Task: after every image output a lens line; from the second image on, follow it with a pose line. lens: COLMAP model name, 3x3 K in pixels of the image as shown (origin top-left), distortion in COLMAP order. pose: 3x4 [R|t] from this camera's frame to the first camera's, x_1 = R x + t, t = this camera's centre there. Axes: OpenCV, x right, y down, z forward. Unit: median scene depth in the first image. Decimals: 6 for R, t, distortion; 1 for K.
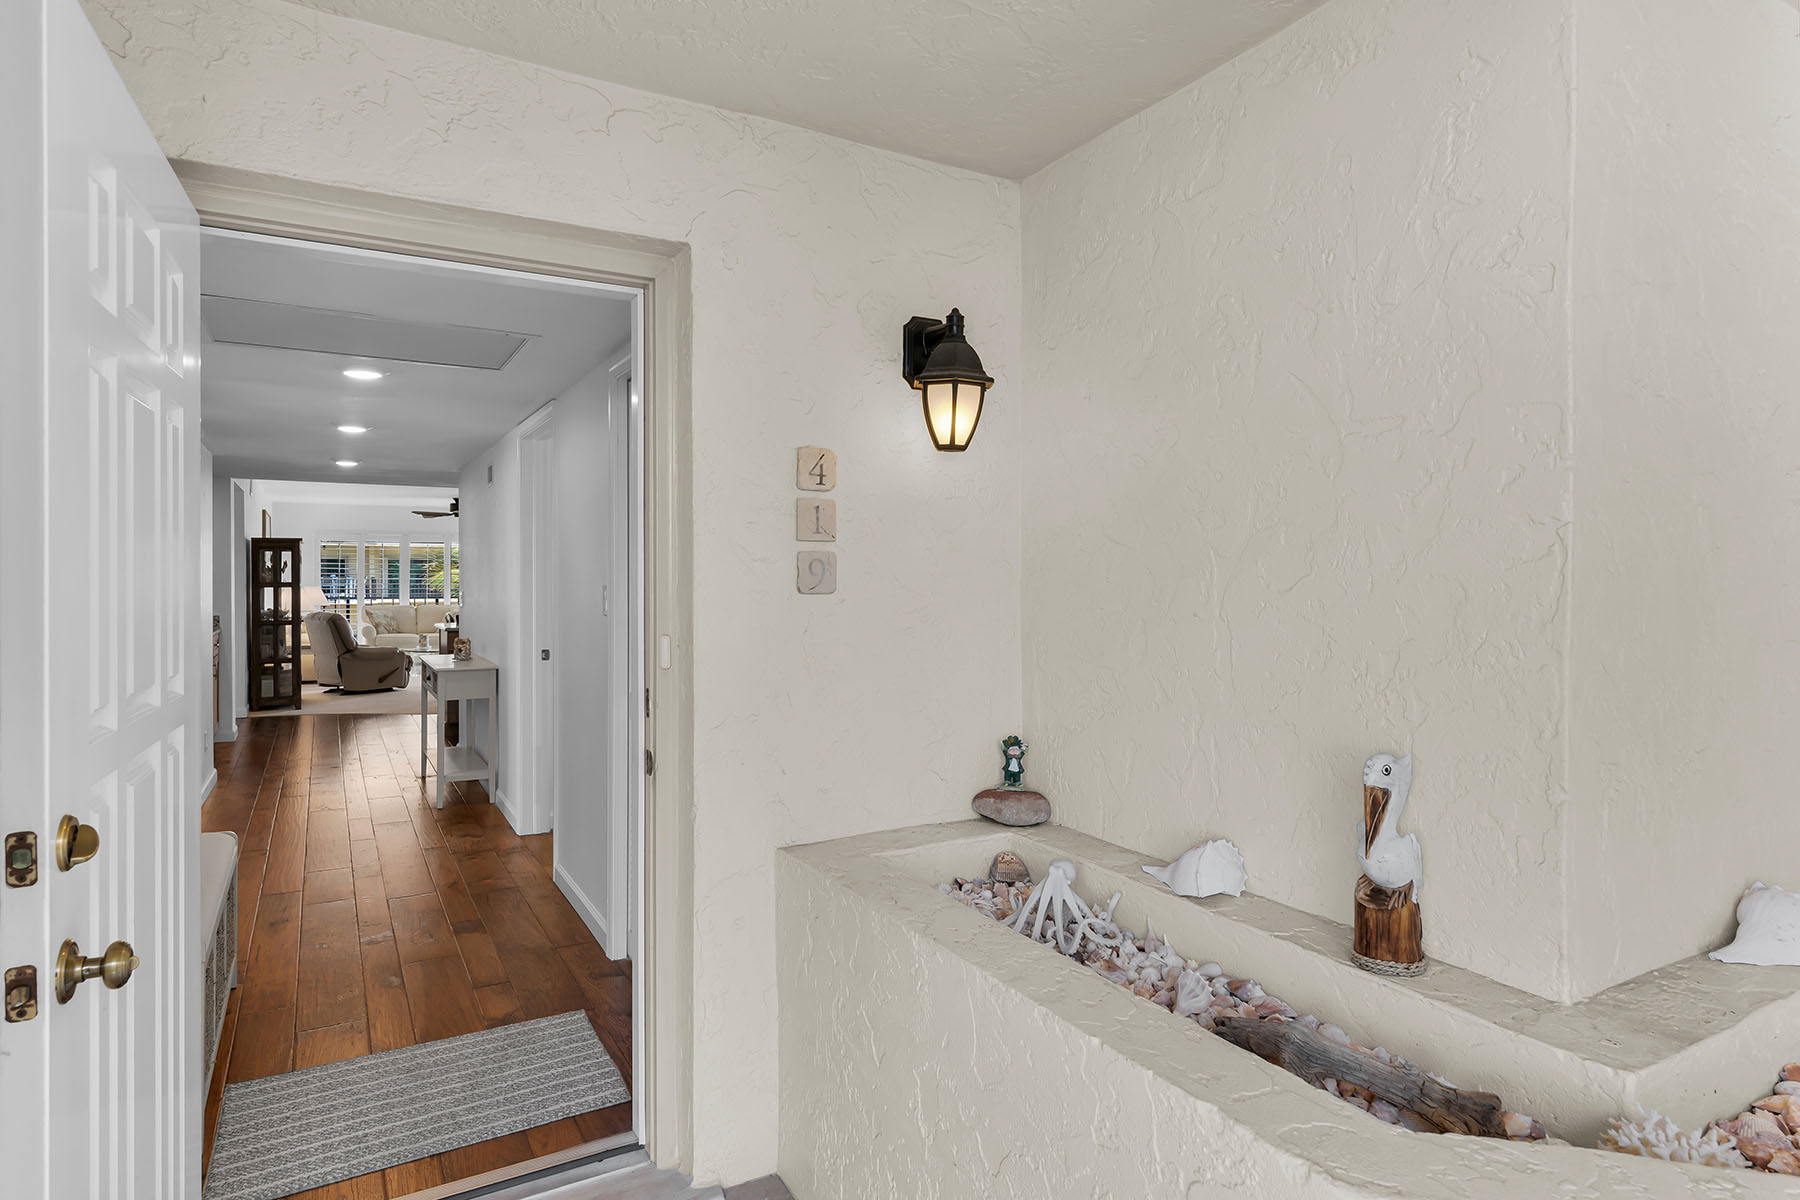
lens RADIAL K [[1030.3, 0, 916.4], [0, 1030.3, 586.2], [0, 0, 1]] dist [0.002708, 0.001770]
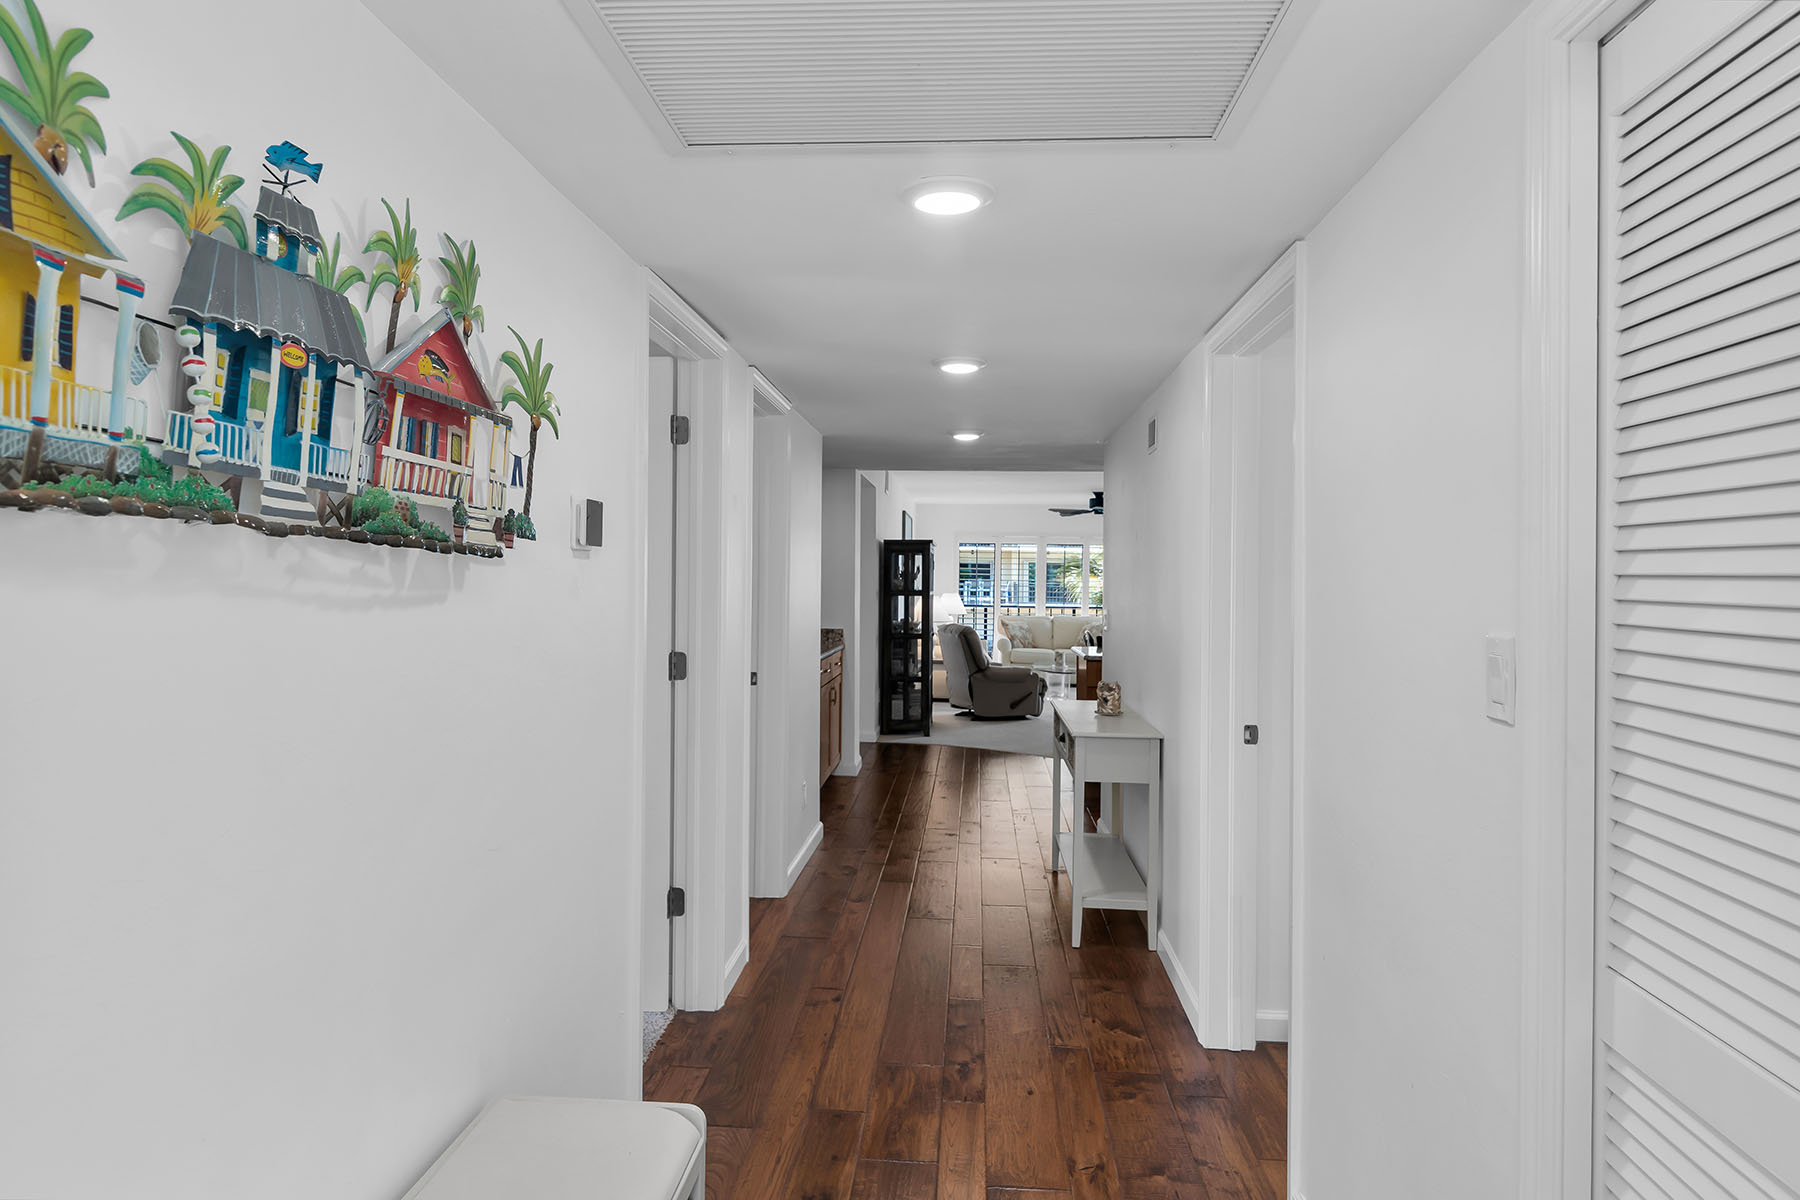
lens RADIAL K [[1118.1, 0, 884.9], [0, 1118.1, 542.7], [0, 0, 1]] dist [-0.000843, -0.000816]
pose [[0.823738, -0.009163, -0.566897, -0.092717], [-0.016658, 0.999047, -0.040354, -0.005227], [0.566726, 0.042685, 0.822800, 0.198323]]
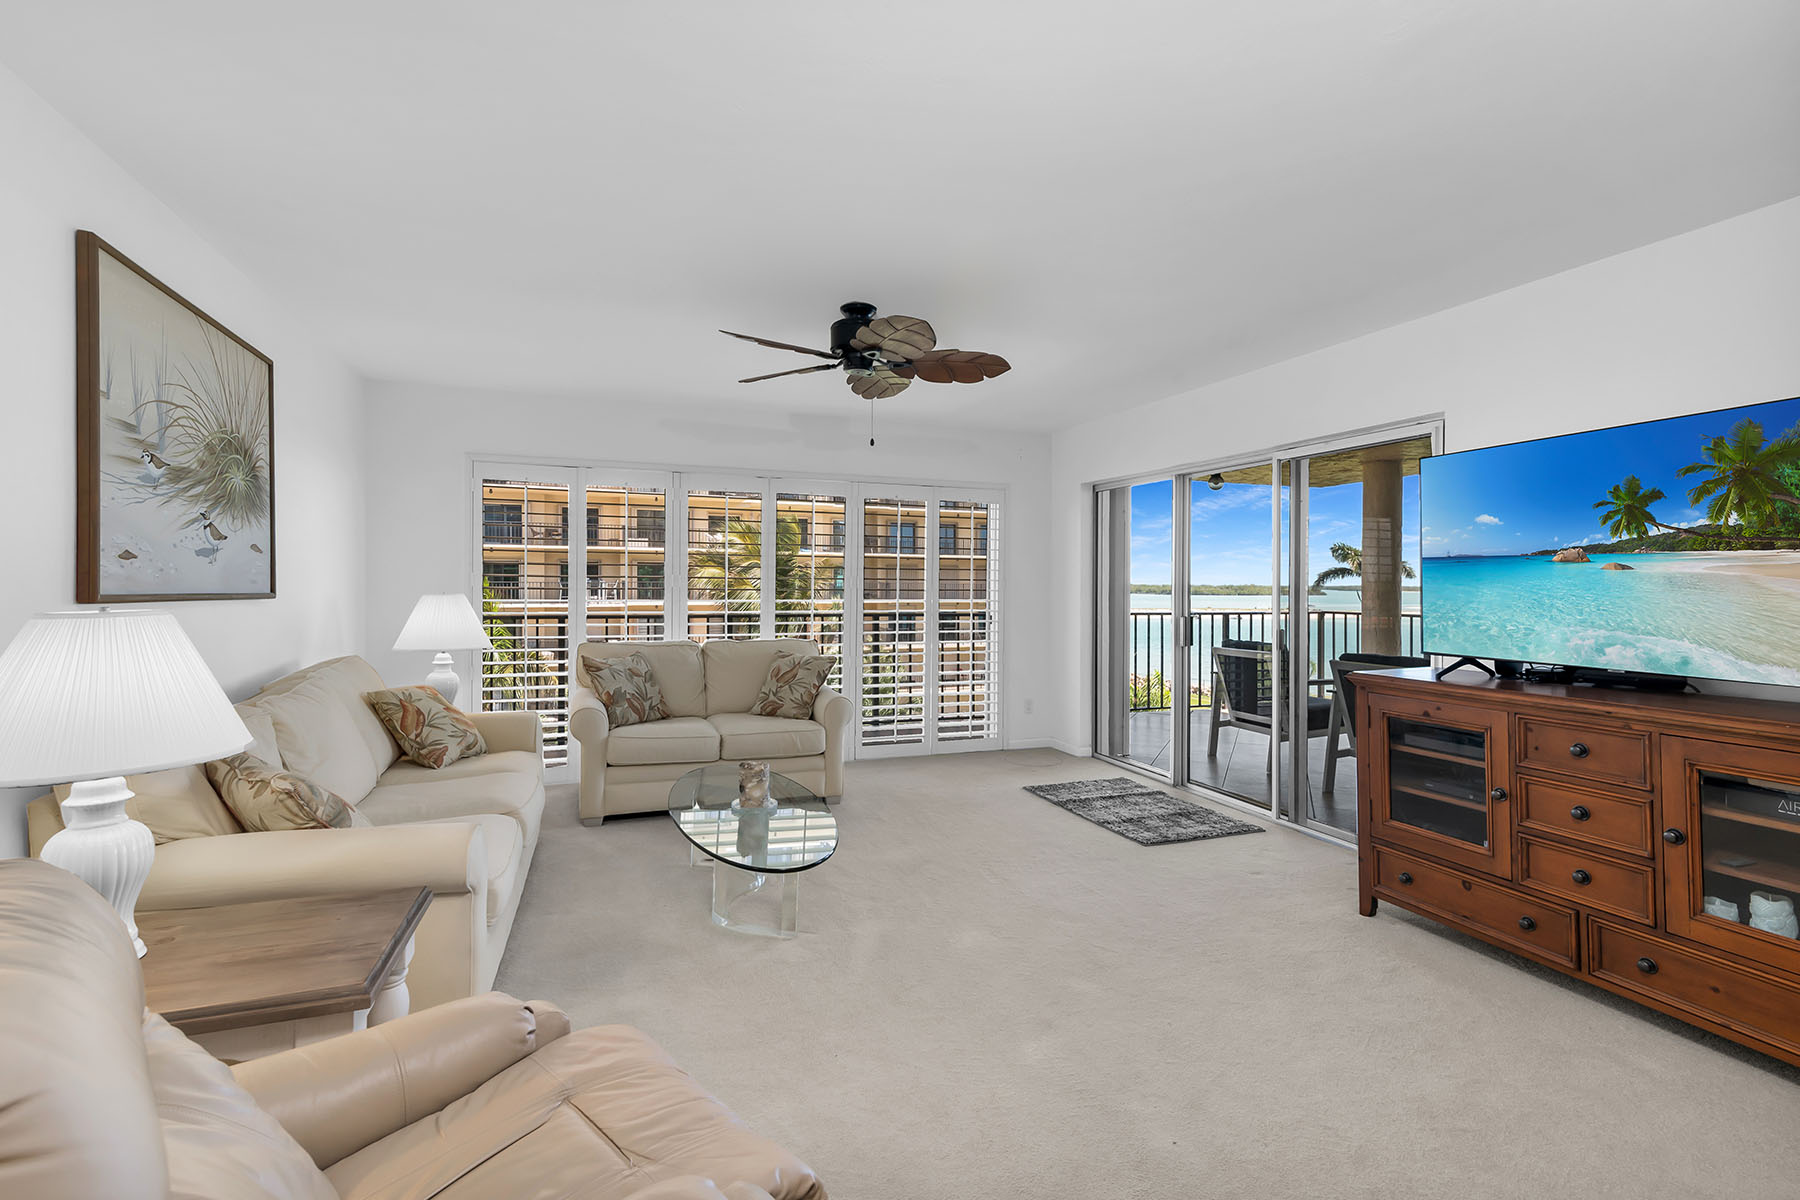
lens RADIAL K [[840.1, 0, 896.4], [0, 840.1, 589.4], [0, 0, 1]] dist [0.027137, -0.004013]
pose [[0.985840, 0.001316, -0.167683, -0.544768], [-0.001222, 0.999999, 0.000662, -0.003553], [0.167684, -0.000448, 0.985841, 1.054552]]
